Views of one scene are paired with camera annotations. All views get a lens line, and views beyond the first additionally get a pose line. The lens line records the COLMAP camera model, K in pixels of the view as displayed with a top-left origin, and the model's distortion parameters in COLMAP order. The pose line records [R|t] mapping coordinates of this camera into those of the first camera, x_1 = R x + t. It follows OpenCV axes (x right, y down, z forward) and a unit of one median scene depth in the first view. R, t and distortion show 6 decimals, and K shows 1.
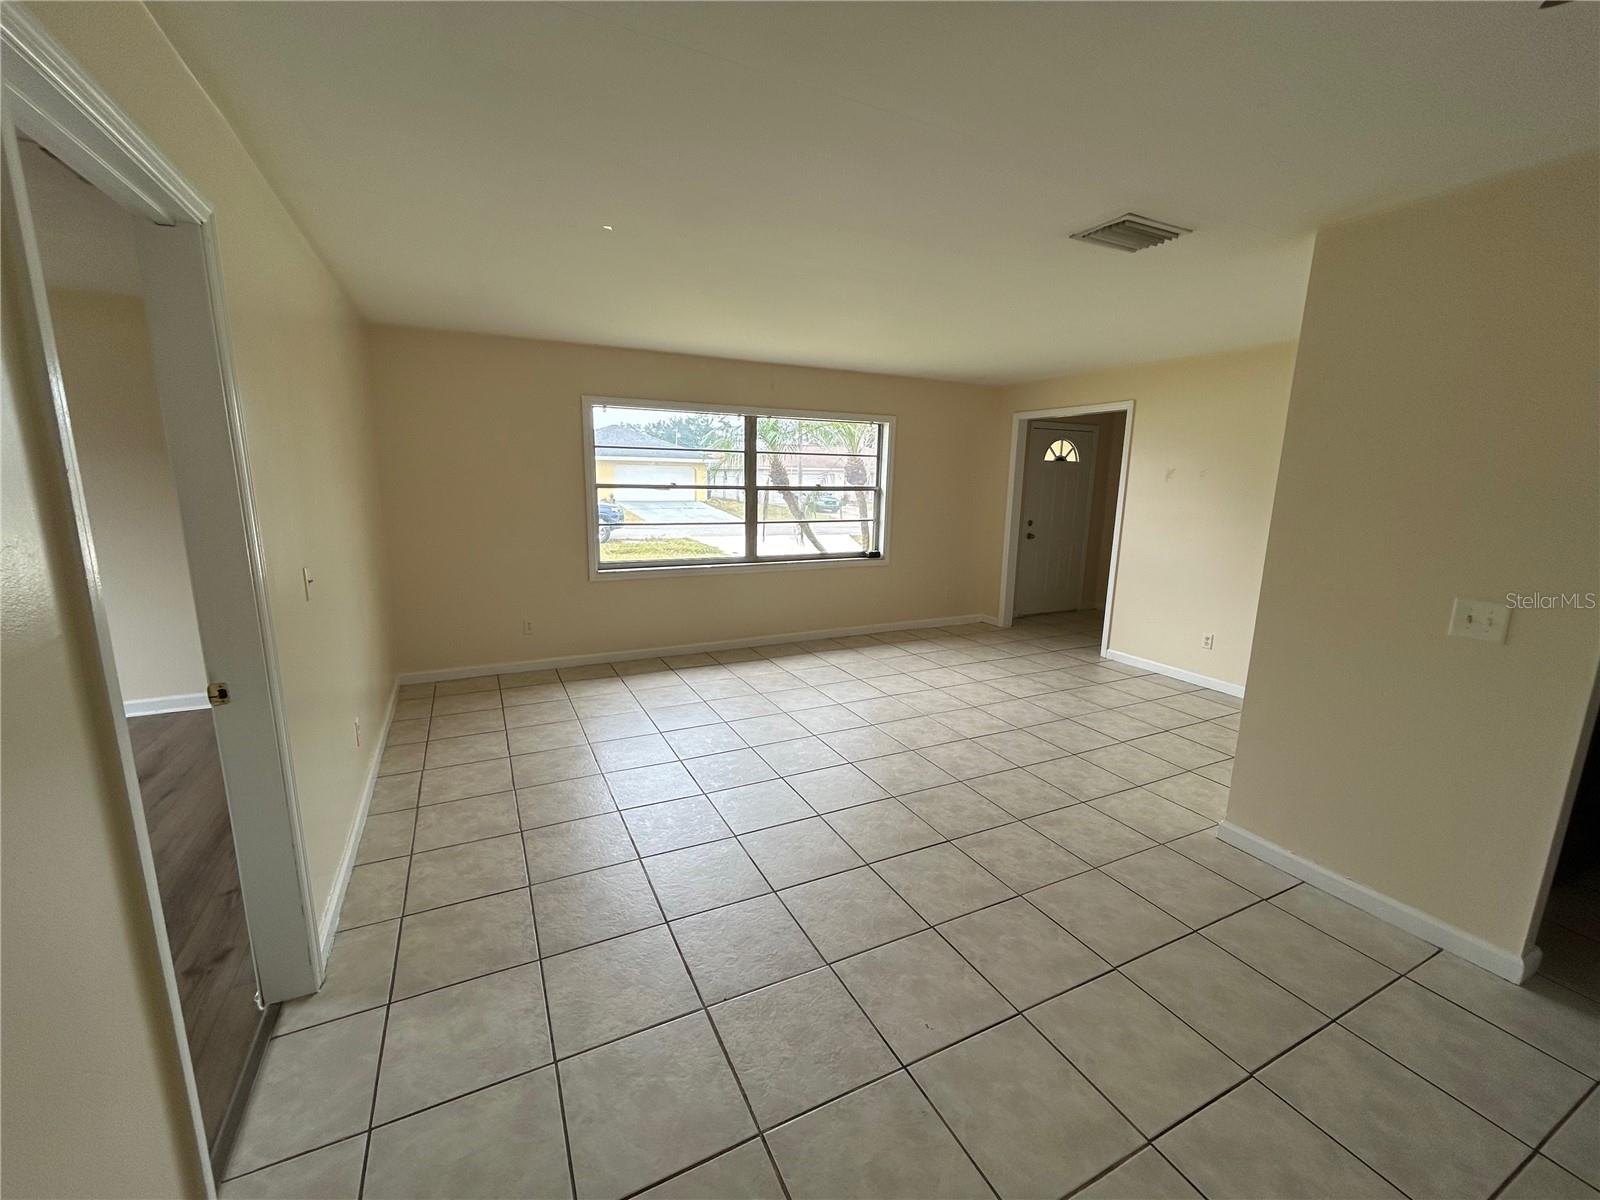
lens RADIAL K [[652.2, 0, 800.0], [0, 652.2, 597.5], [0, 0, 1]] dist [0.004352, -0.000042]
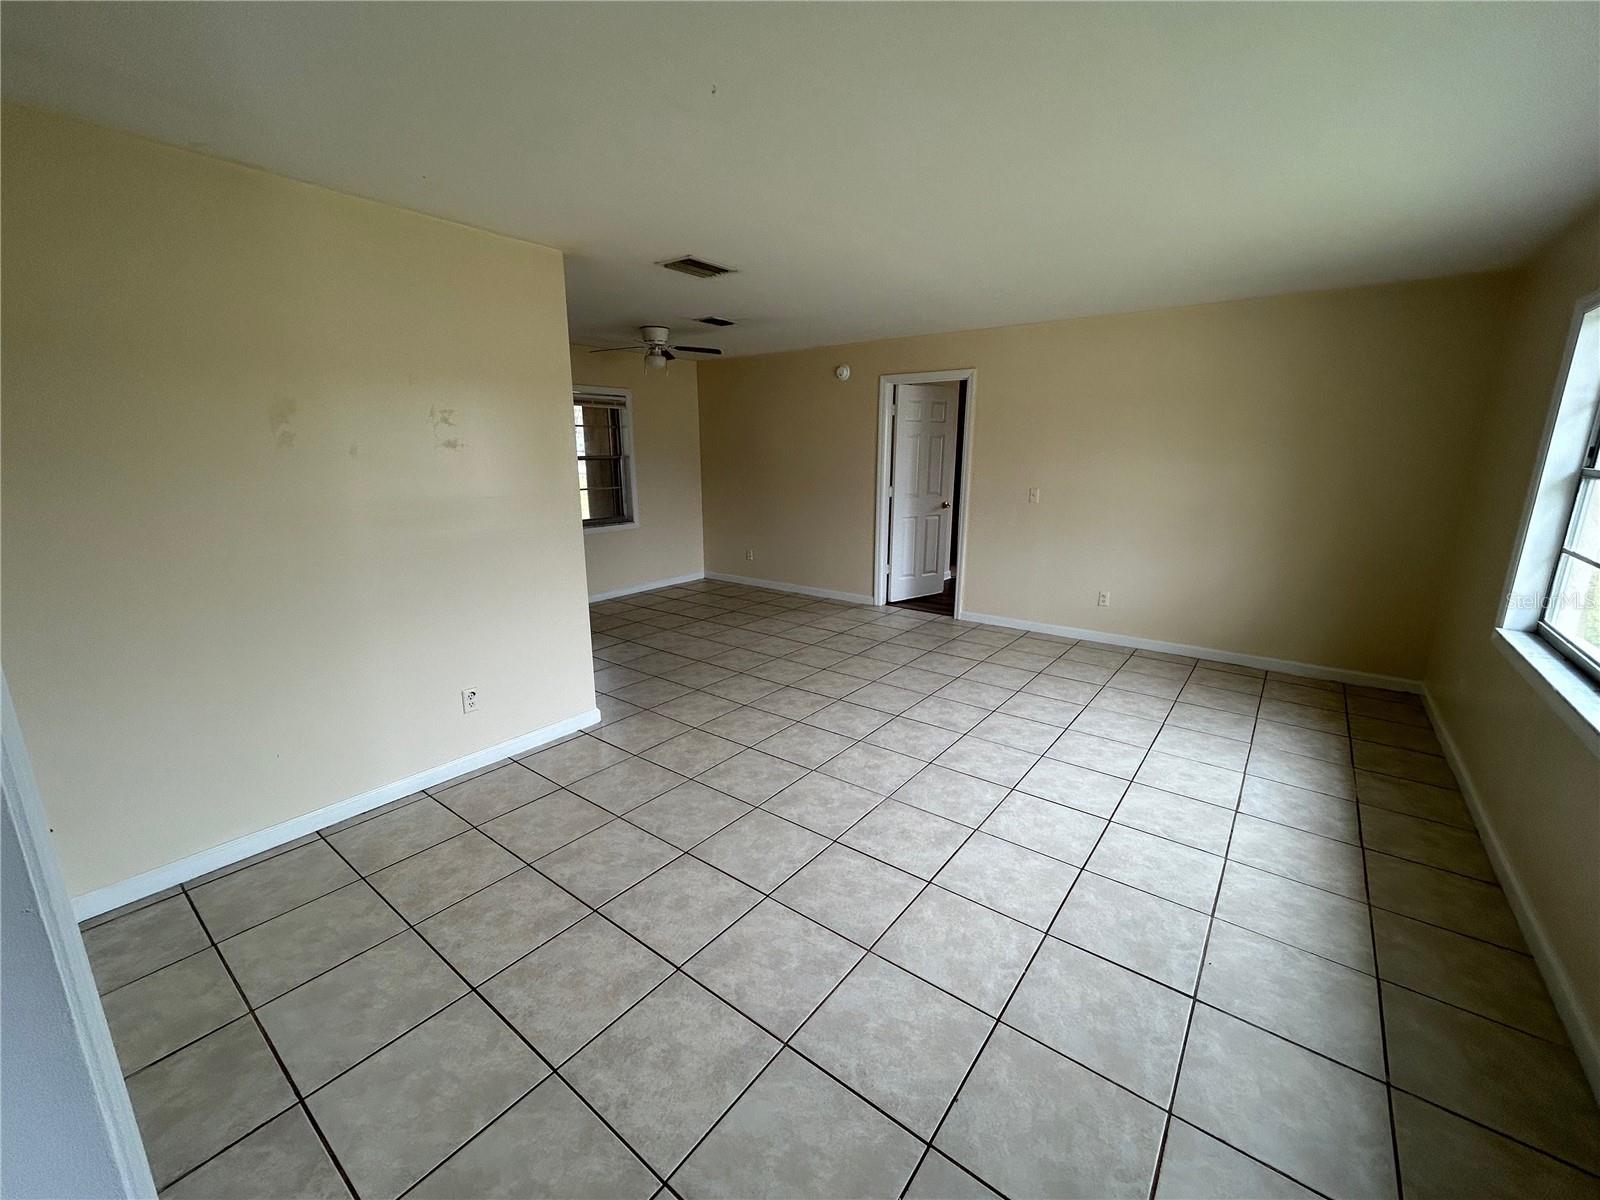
lens RADIAL K [[652.2, 0, 797.8], [0, 652.2, 608.3], [0, 0, 1]] dist [0.004352, -0.000042]
pose [[-0.902436, 0.085621, -0.422230, 0.548191], [-0.096558, 0.914924, 0.391905, -0.257565], [0.419864, 0.394439, -0.817393, 1.437220]]
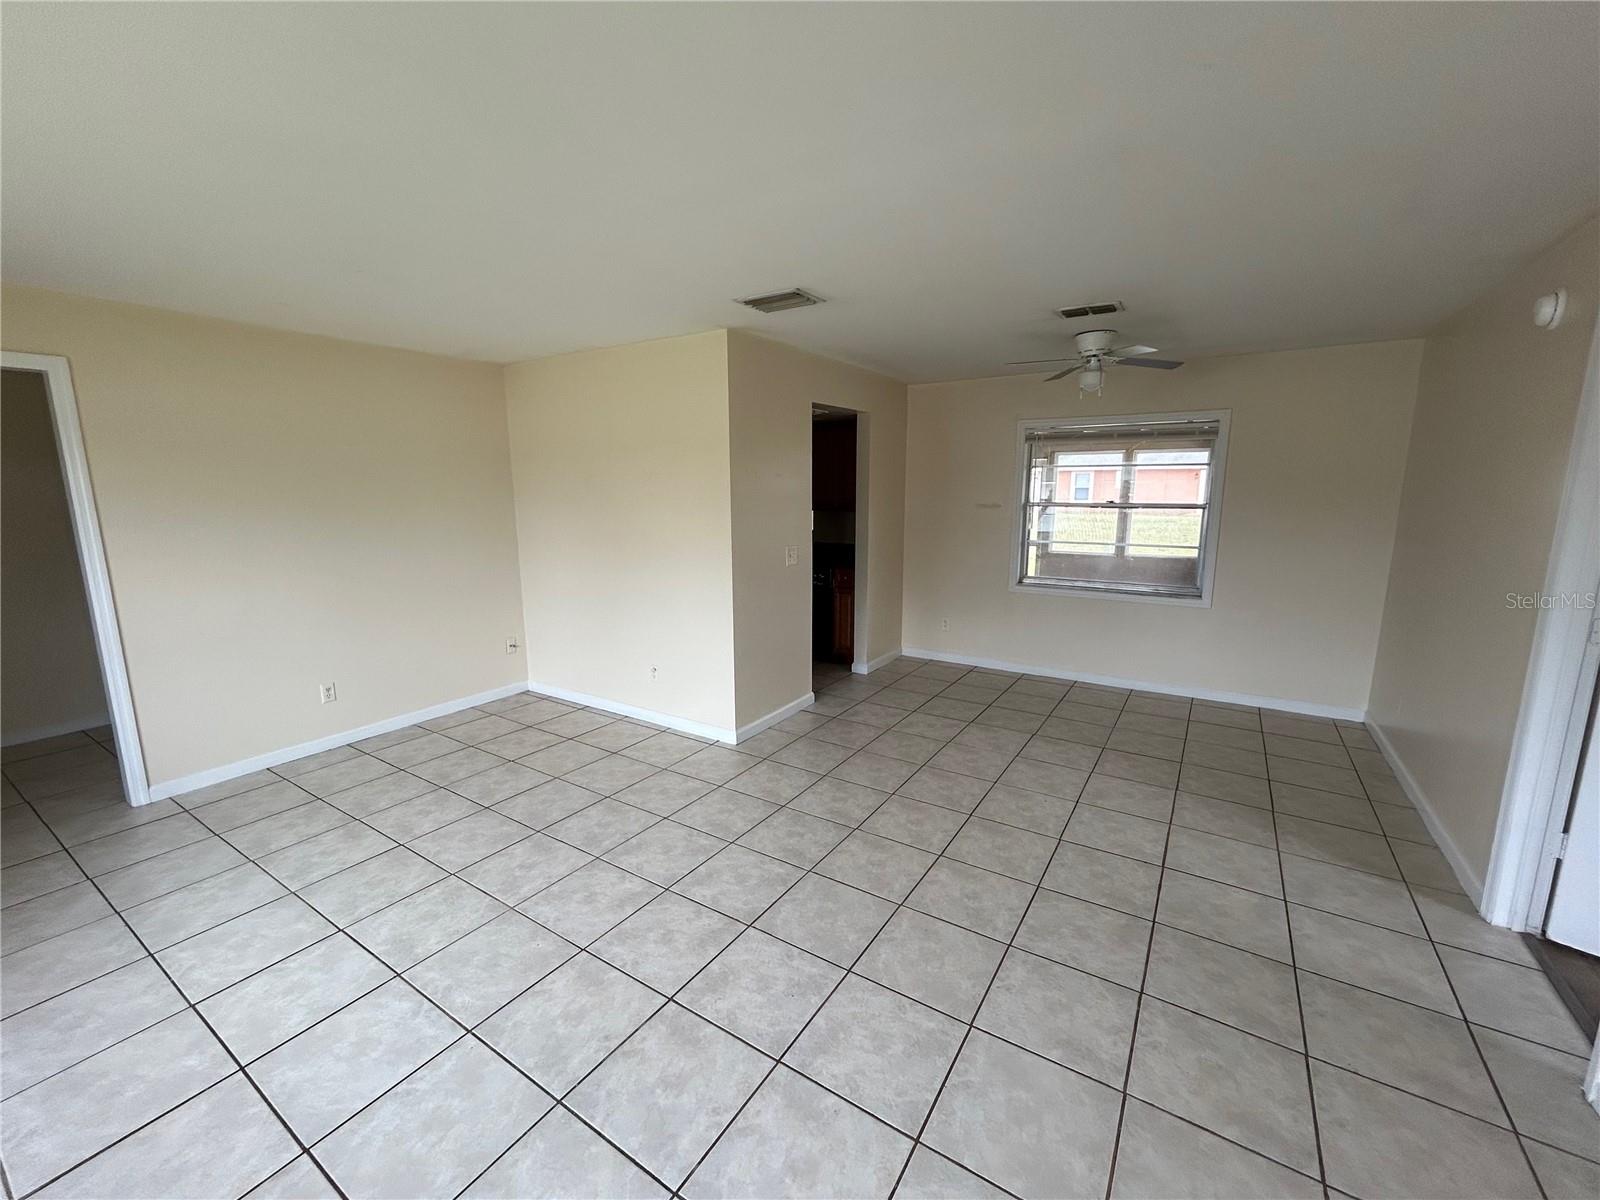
lens RADIAL K [[652.2, 0, 793.2], [0, 652.2, 607.0], [0, 0, 1]] dist [0.004352, -0.000042]
pose [[-0.500242, -0.177238, 0.847552, -0.381107], [0.157016, 0.944031, 0.290088, -0.204586], [-0.851530, 0.278194, -0.444415, 0.968980]]
